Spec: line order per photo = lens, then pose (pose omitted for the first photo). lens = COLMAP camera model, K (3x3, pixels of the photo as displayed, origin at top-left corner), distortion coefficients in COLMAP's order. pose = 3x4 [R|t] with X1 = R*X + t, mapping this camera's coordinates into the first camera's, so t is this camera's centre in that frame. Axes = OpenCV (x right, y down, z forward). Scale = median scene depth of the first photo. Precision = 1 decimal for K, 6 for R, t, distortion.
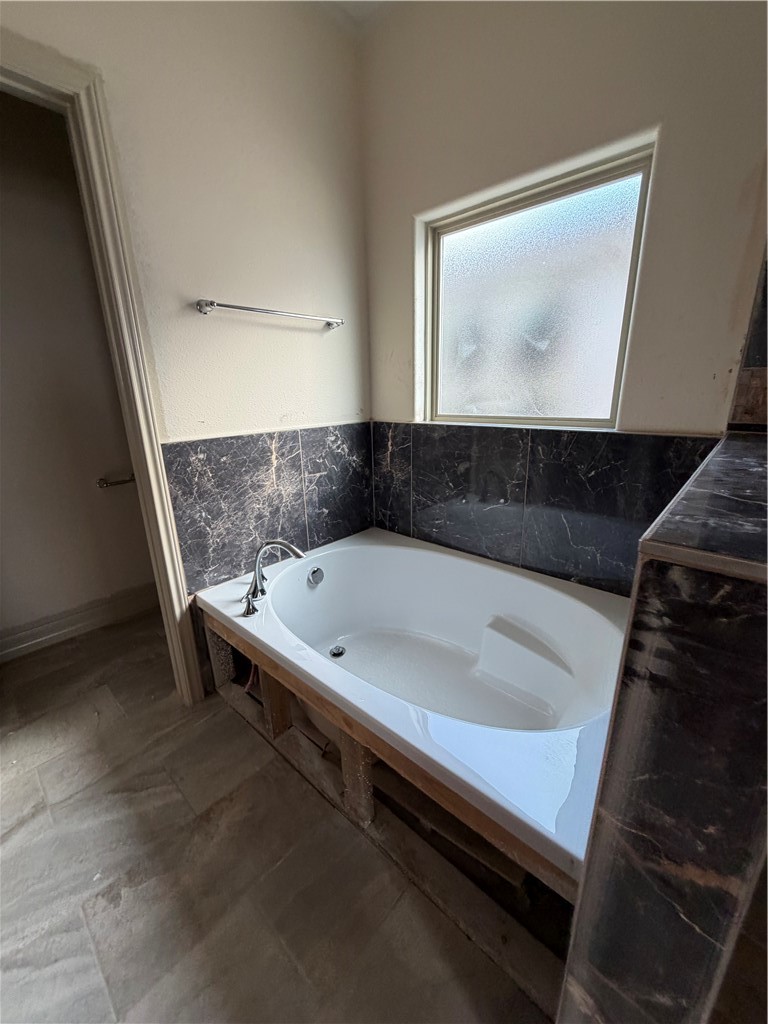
lens RADIAL K [[408.5, 0, 383.5], [0, 408.5, 512.2], [0, 0, 1]] dist [0.000844, 0.000174]
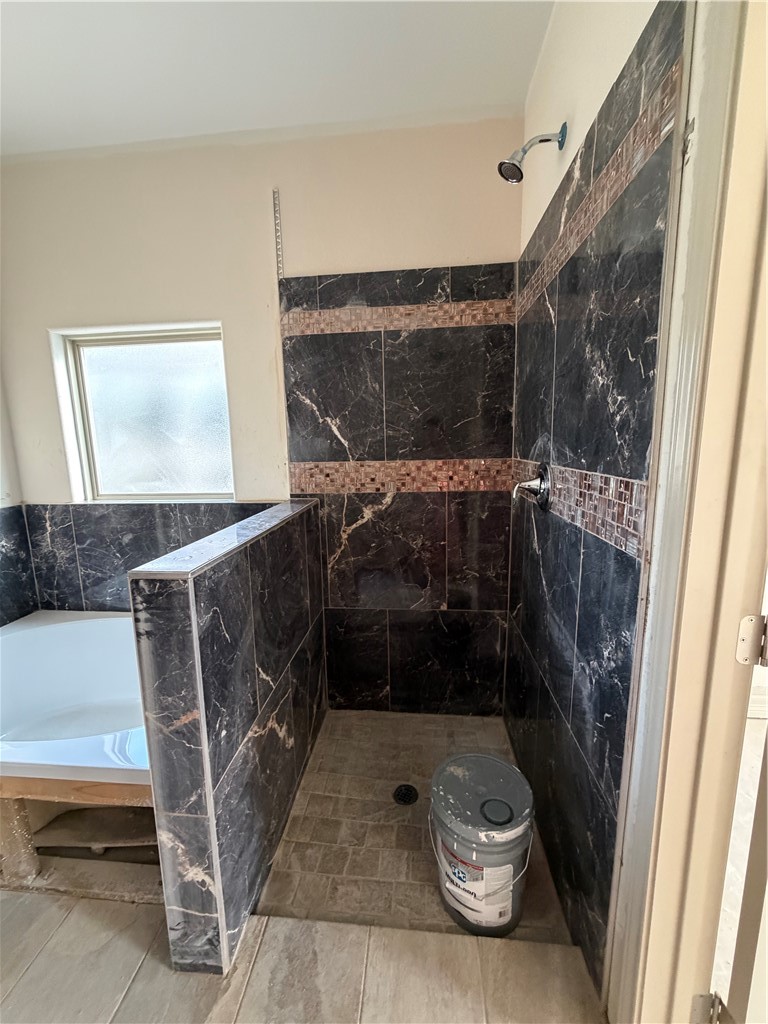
lens RADIAL K [[408.5, 0, 383.3], [0, 408.5, 510.0], [0, 0, 1]] dist [0.000844, 0.000174]
pose [[0.800945, -0.092948, 0.591480, 0.091472], [0.176847, 0.980527, -0.085391, 0.035318], [-0.572025, 0.172995, 0.801786, -0.334498]]
